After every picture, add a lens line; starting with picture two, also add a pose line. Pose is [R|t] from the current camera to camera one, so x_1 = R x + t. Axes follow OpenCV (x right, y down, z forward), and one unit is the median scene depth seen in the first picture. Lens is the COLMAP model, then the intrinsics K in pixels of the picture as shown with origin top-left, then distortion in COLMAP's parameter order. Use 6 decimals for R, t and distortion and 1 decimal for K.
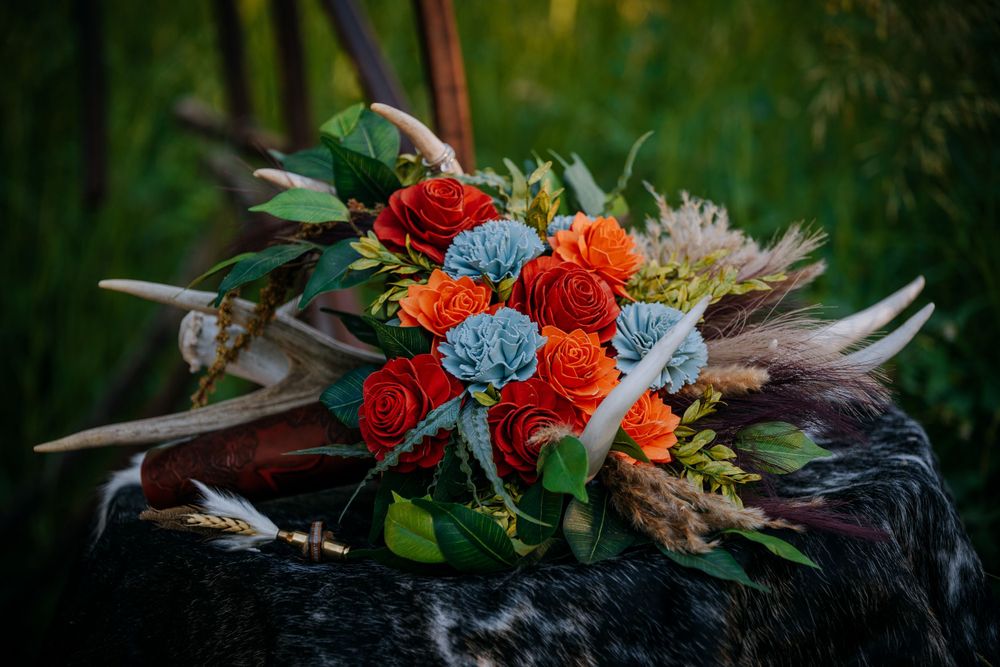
lens RADIAL K [[2914.9, 0, 499.8], [0, 2914.9, 333.1], [0, 0, 1]] dist [-0.146478, 0.000000]
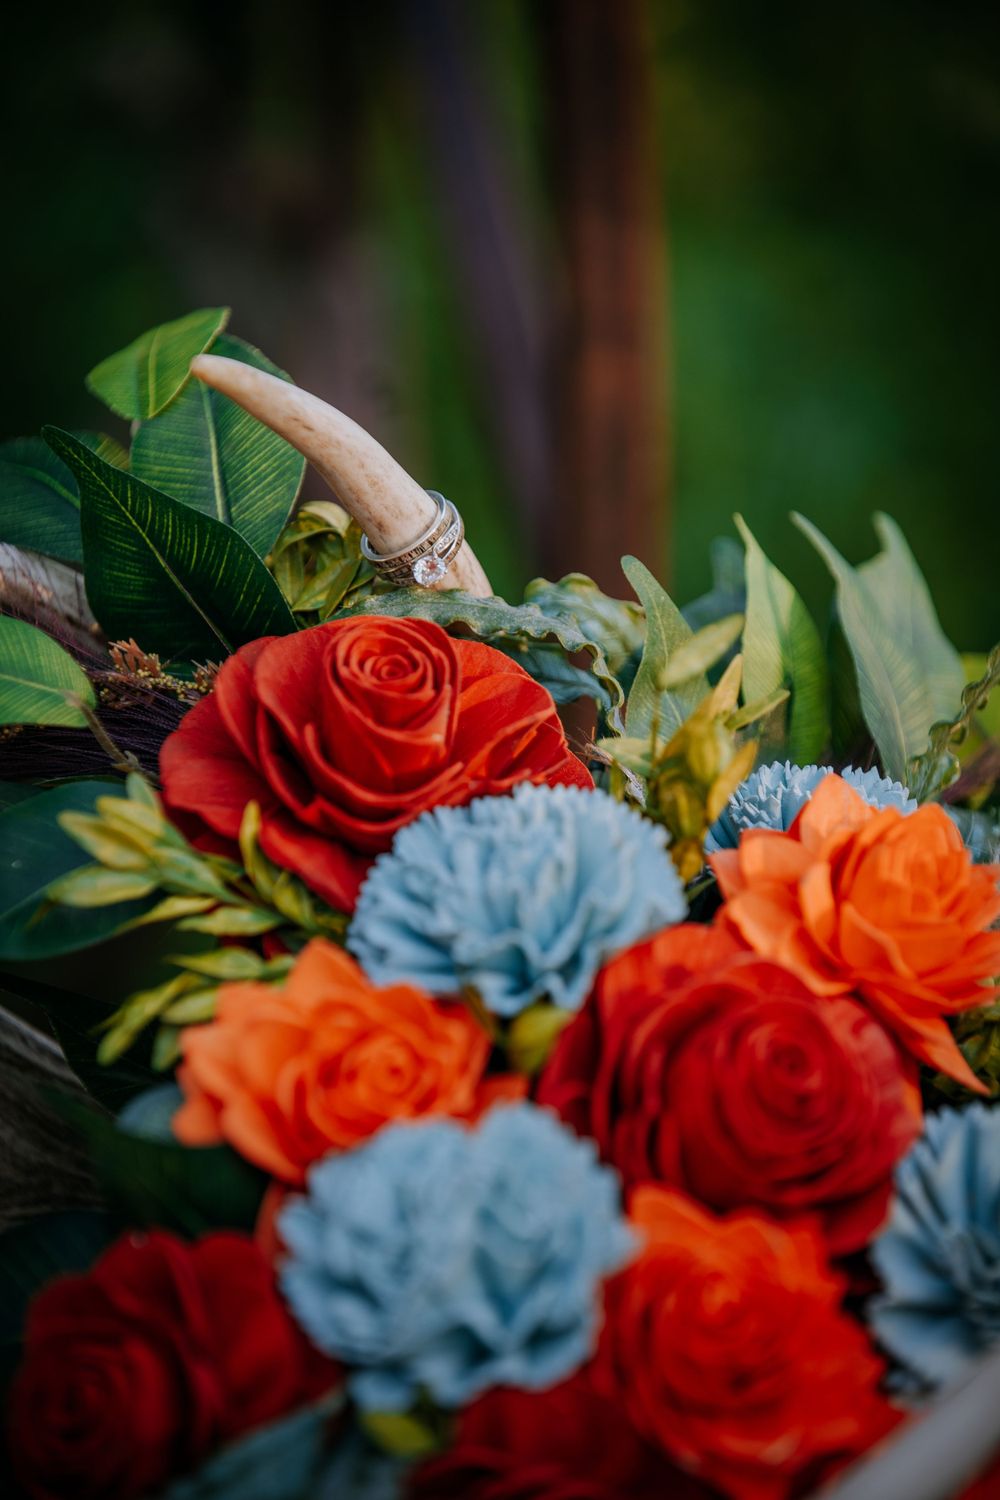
lens RADIAL K [[5082.1, 0, 502.4], [0, 5082.1, 751.5], [0, 0, 1]] dist [0.537968, 0.000000]
pose [[0.987539, 0.112819, -0.109723, 0.052705], [-0.102183, 0.989910, 0.098165, -0.094756], [0.119691, -0.085730, 0.989103, 0.473072]]
